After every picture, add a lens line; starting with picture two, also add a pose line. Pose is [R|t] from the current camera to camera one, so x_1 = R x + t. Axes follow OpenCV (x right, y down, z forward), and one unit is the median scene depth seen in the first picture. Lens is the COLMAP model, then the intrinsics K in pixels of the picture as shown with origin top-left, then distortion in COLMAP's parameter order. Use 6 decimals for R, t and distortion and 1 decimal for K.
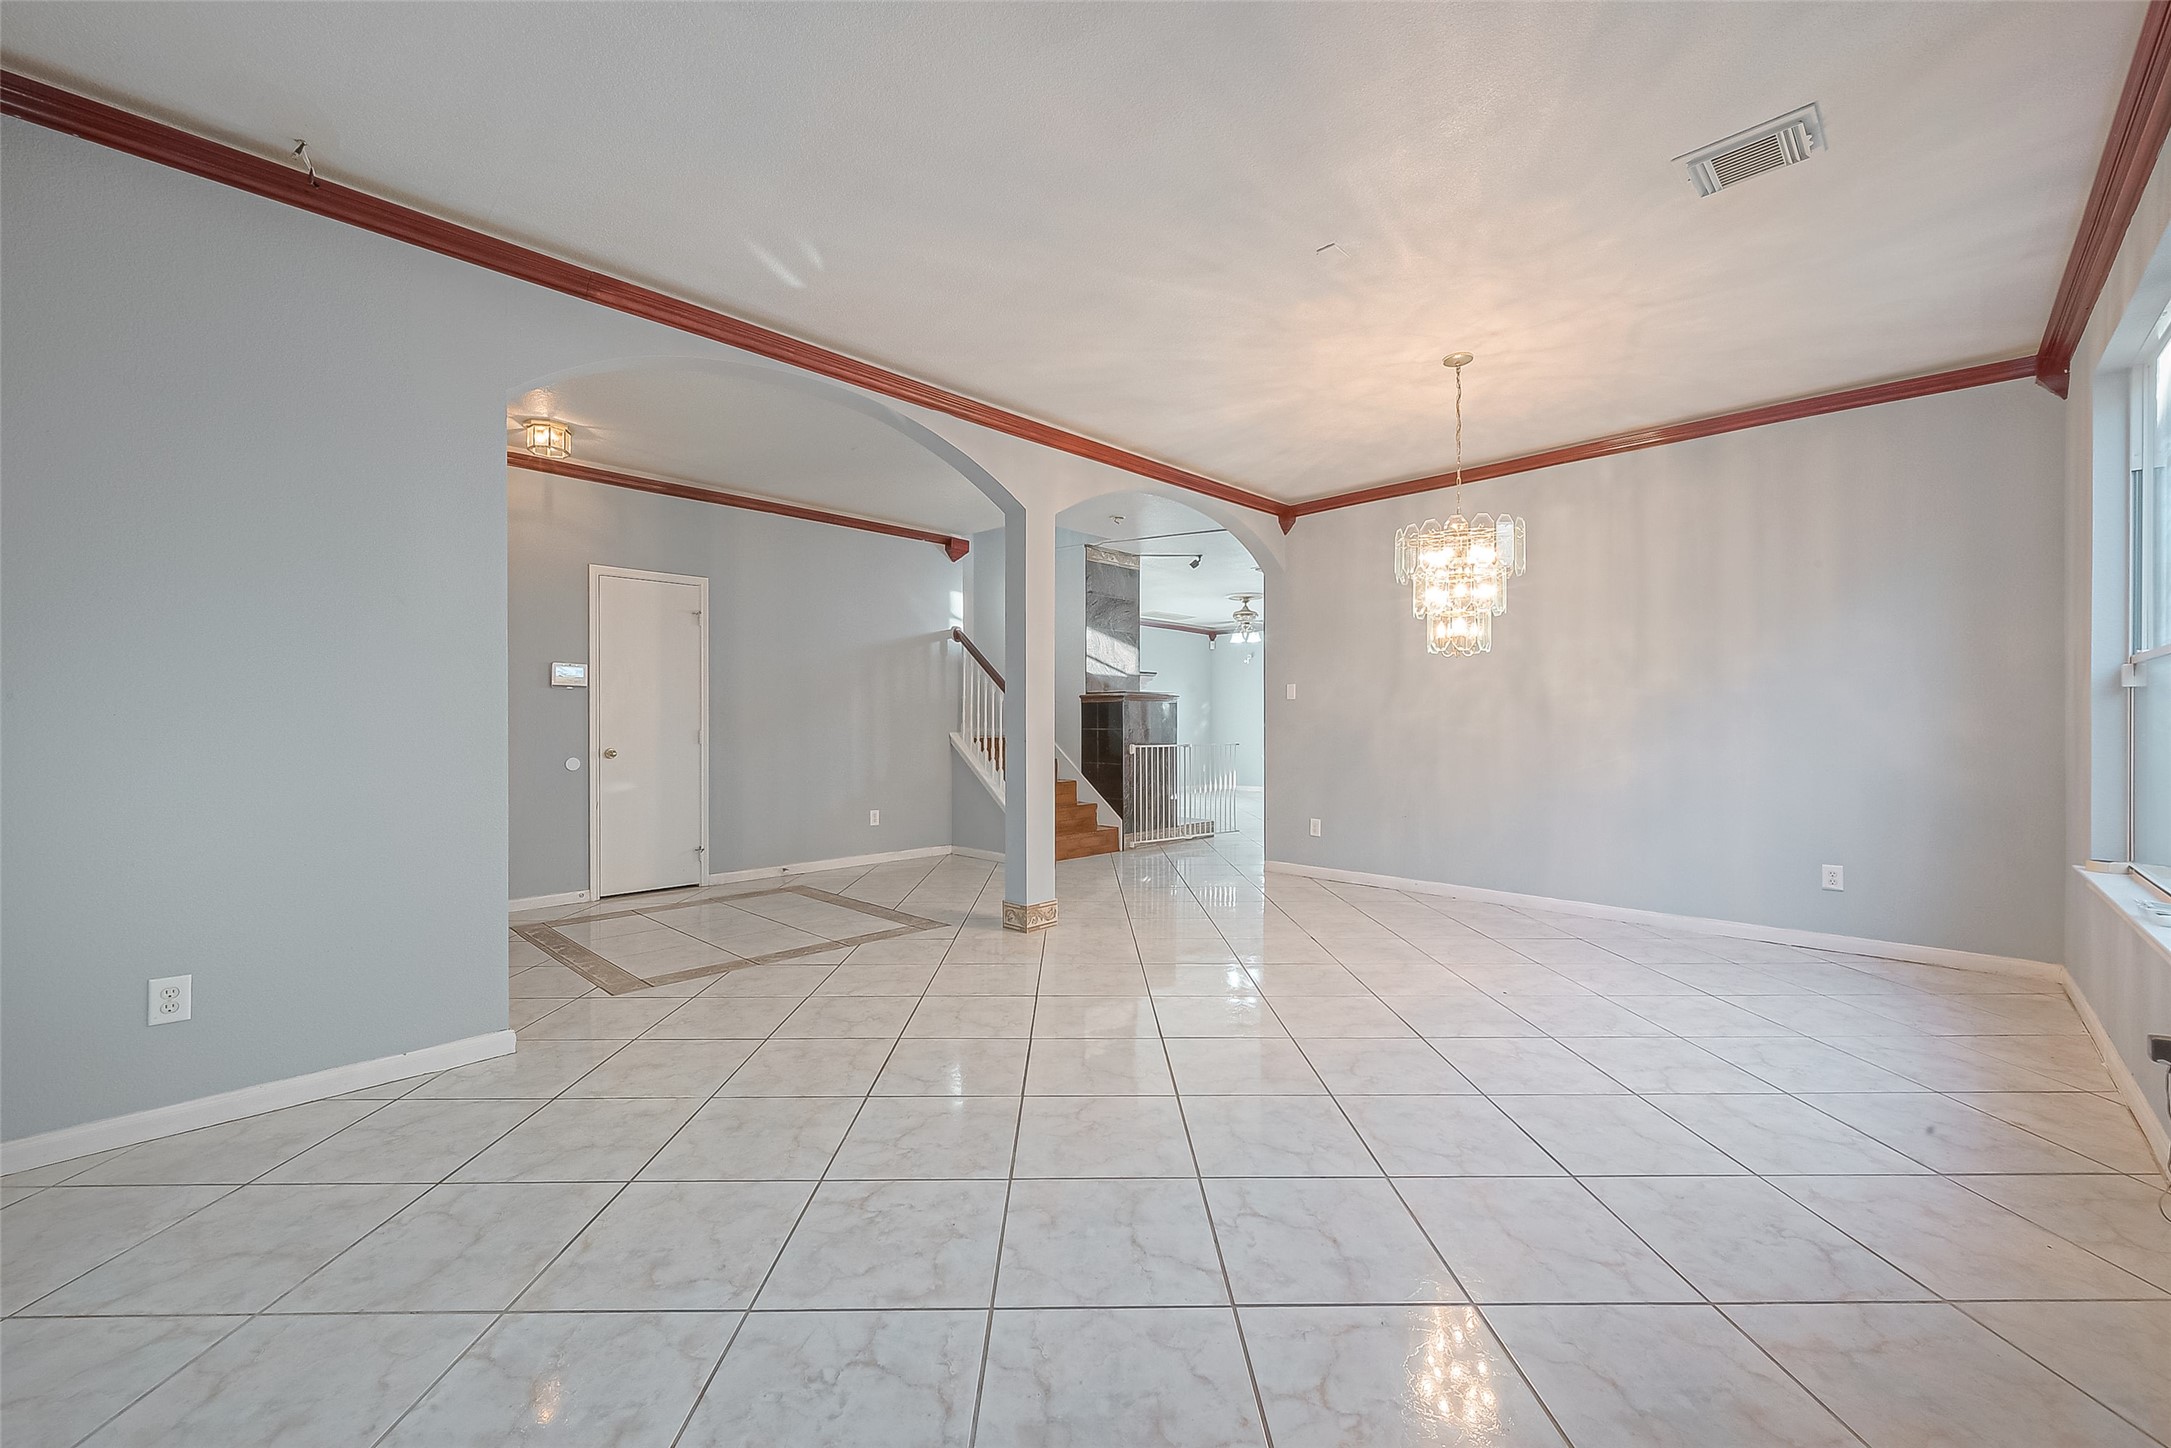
lens RADIAL K [[853.9, 0, 1086.8], [0, 853.9, 727.0], [0, 0, 1]] dist [0.000293, 0.000209]
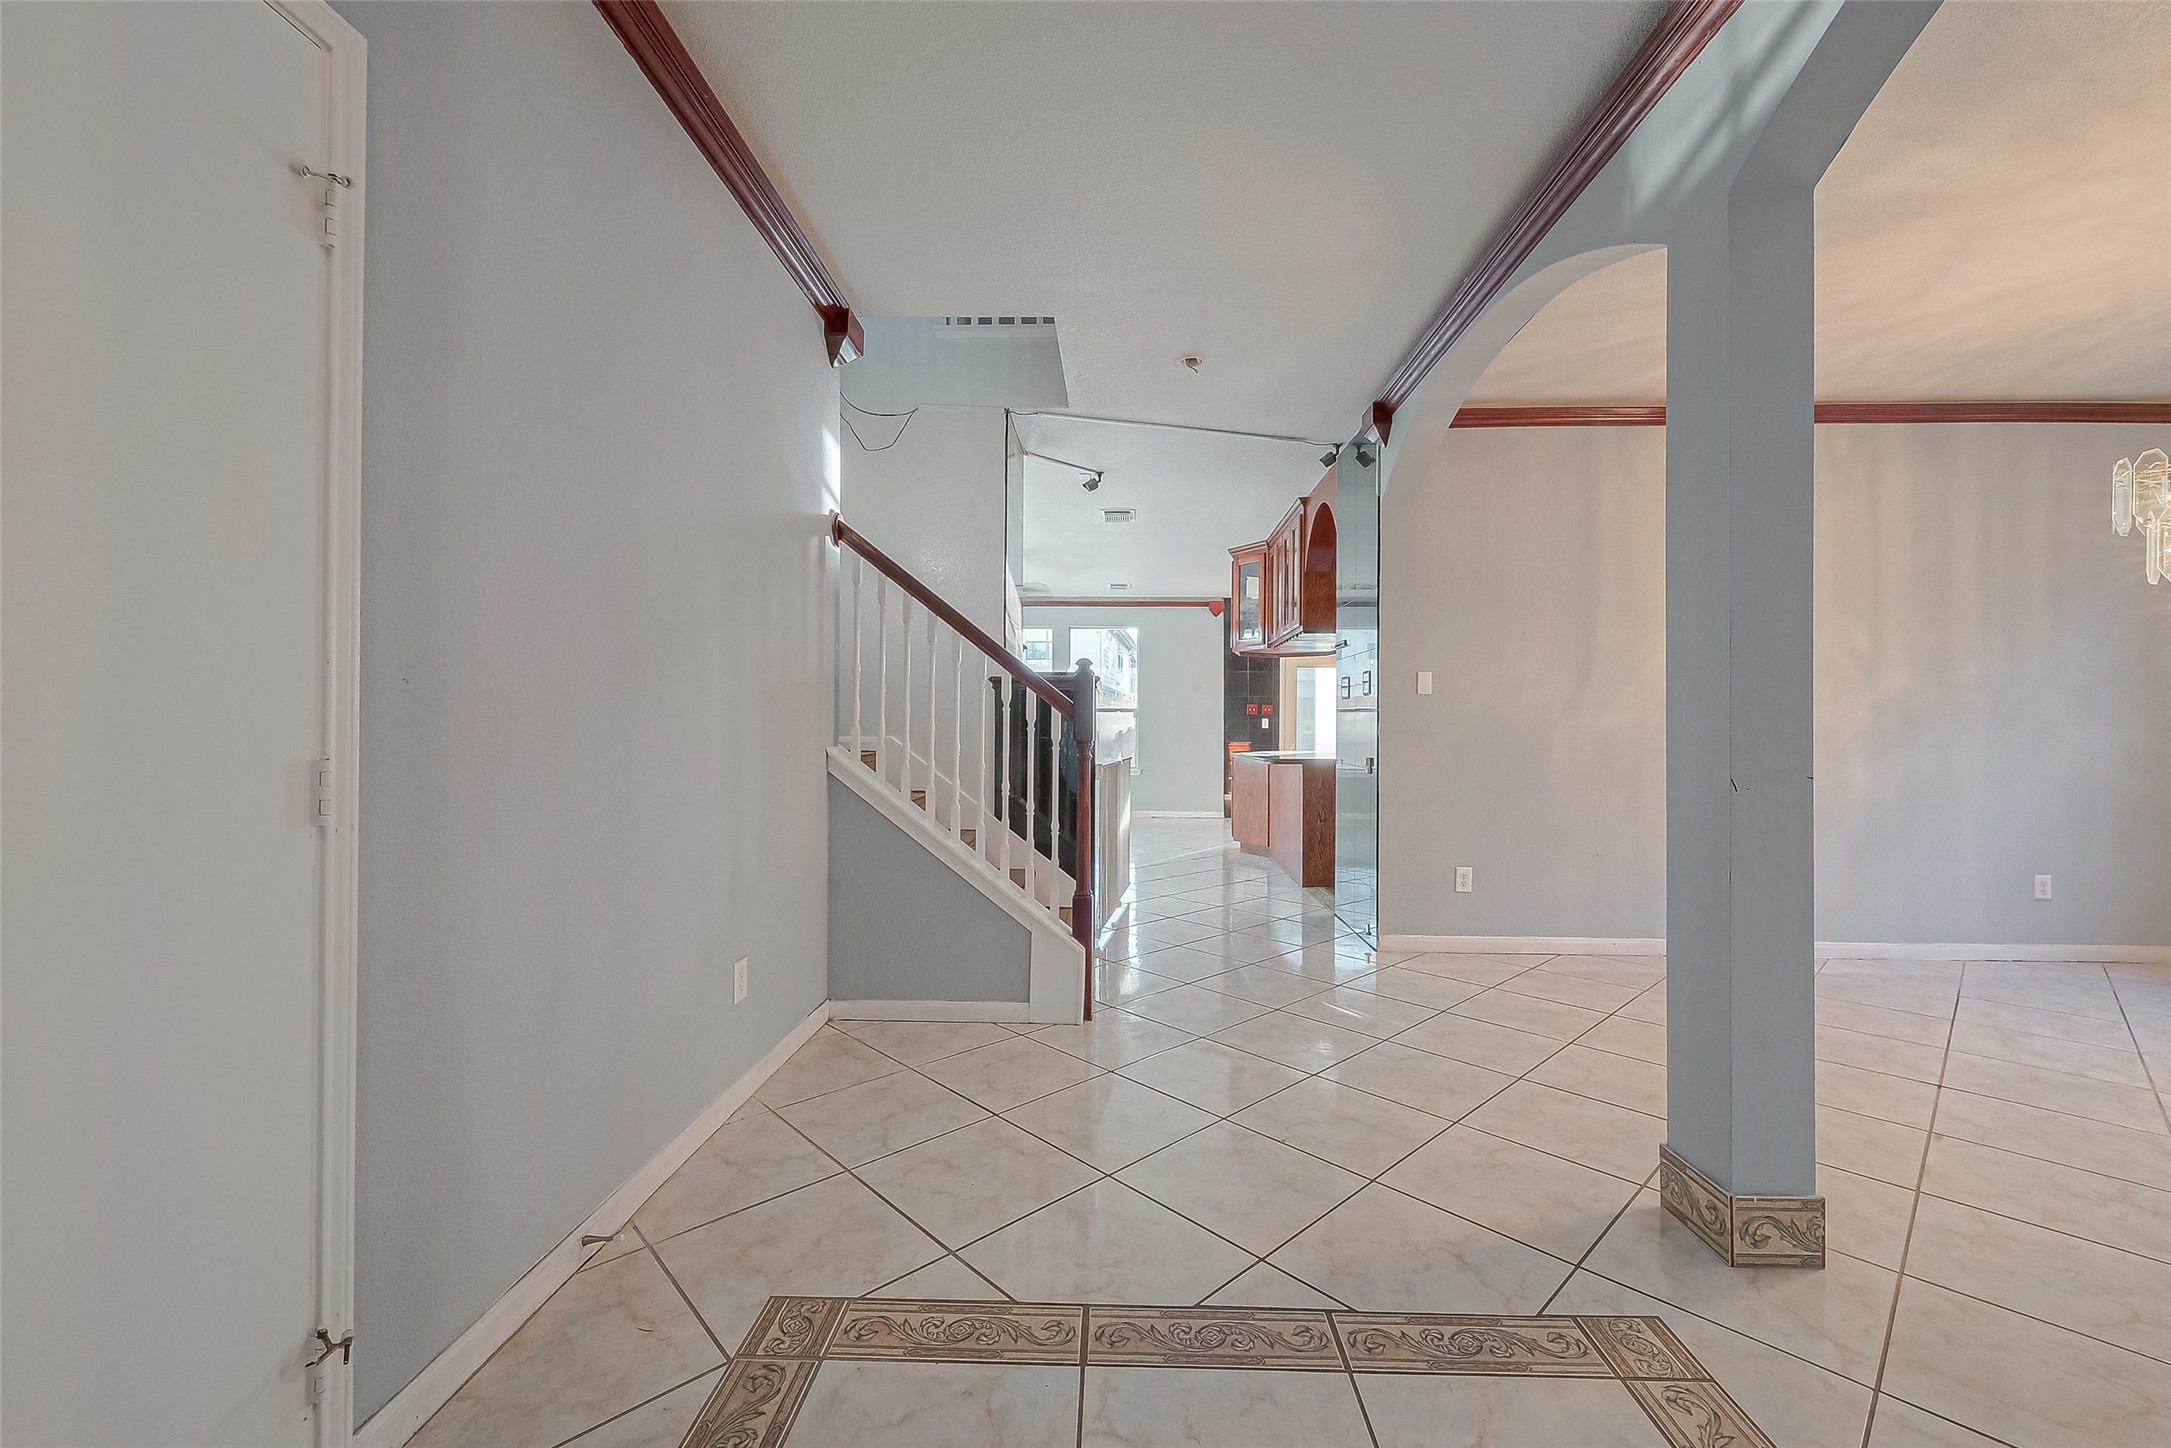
lens RADIAL K [[864.3, 0, 1094.2], [0, 864.3, 722.2], [0, 0, 1]] dist [-0.001053, -0.000043]
pose [[0.735721, 0.009674, 0.677216, -0.654762], [-0.003961, 0.999942, -0.009980, -0.003202], [-0.677273, 0.004660, 0.735717, 1.044158]]
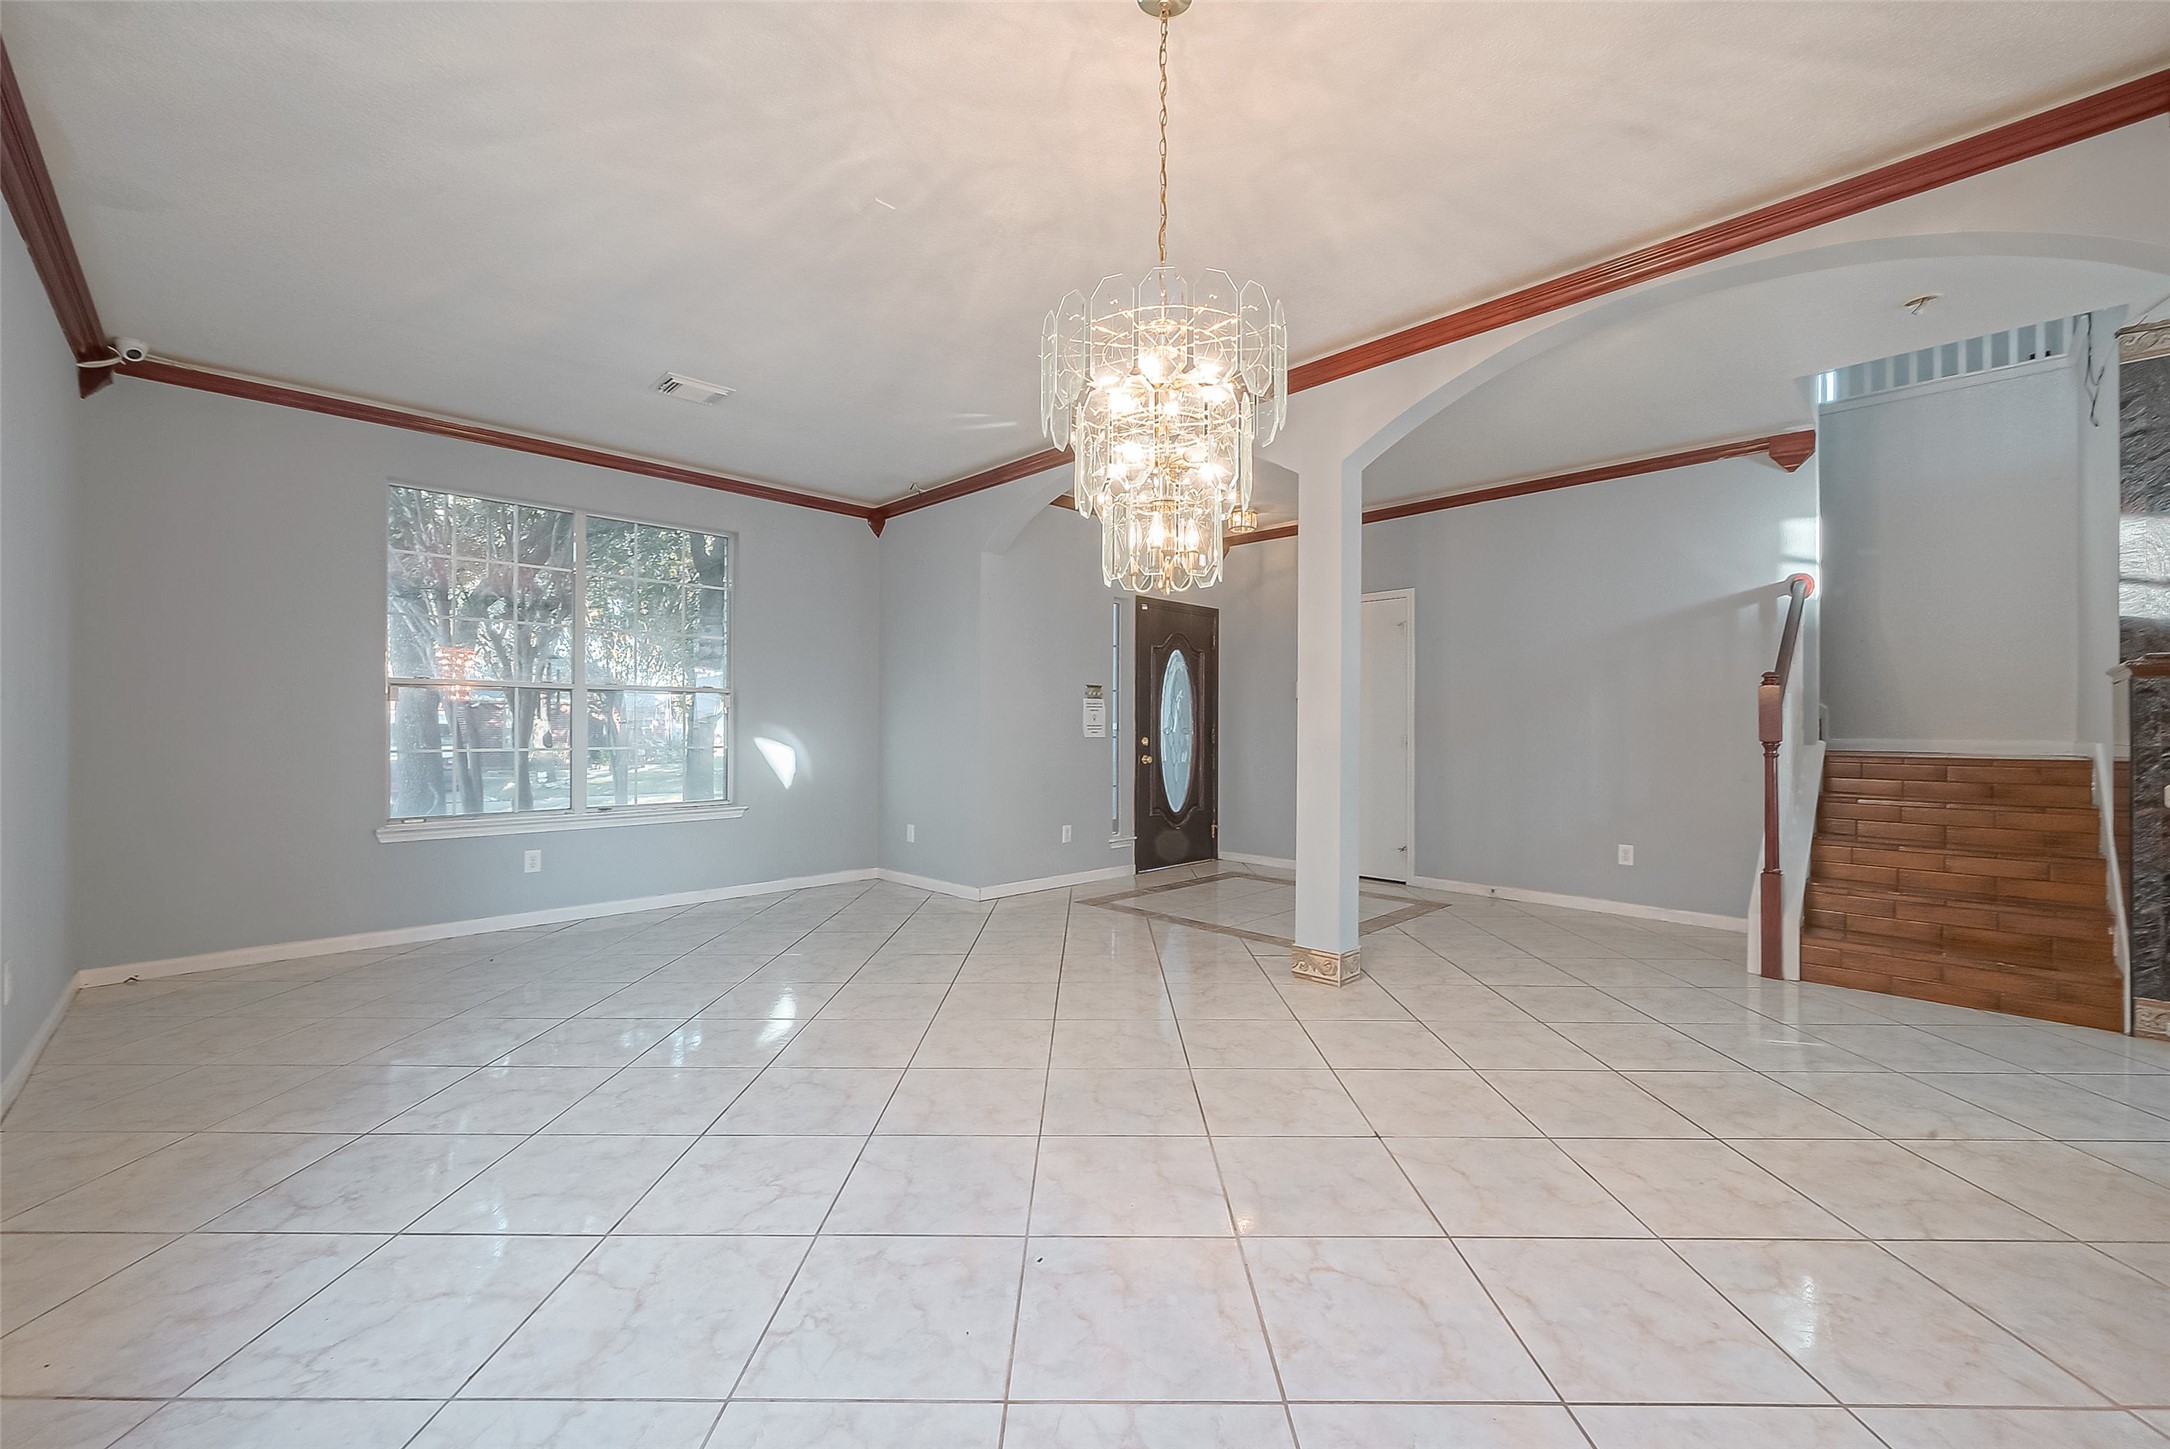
lens RADIAL K [[853.5, 0, 1086.3], [0, 853.5, 727.5], [0, 0, 1]] dist [0.000293, 0.000209]
pose [[-0.013860, -0.000175, -0.999904, 0.870239], [-0.007515, 0.999972, -0.000071, -0.004333], [0.999876, 0.007513, -0.013861, 0.902120]]
